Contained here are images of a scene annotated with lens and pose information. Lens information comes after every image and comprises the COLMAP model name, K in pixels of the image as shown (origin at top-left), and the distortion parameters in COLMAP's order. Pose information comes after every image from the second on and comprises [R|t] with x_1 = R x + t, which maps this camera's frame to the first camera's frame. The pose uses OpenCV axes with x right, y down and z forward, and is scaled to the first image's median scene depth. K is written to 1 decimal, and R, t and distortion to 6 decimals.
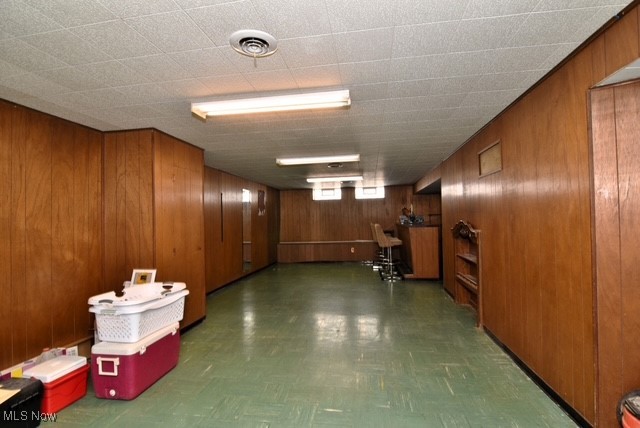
lens RADIAL K [[311.2, 0, 322.1], [0, 311.2, 215.3], [0, 0, 1]] dist [-0.000653, -0.000041]
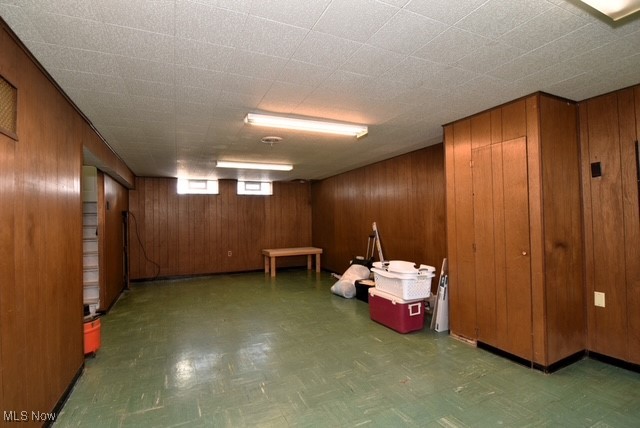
lens RADIAL K [[311.2, 0, 322.1], [0, 311.2, 215.3], [0, 0, 1]] dist [-0.000653, -0.000041]
pose [[-0.820775, 0.029253, -0.570502, 0.479052], [0.038492, 0.999250, -0.004141, 0.011167], [0.569953, -0.025359, -0.821286, 1.873679]]
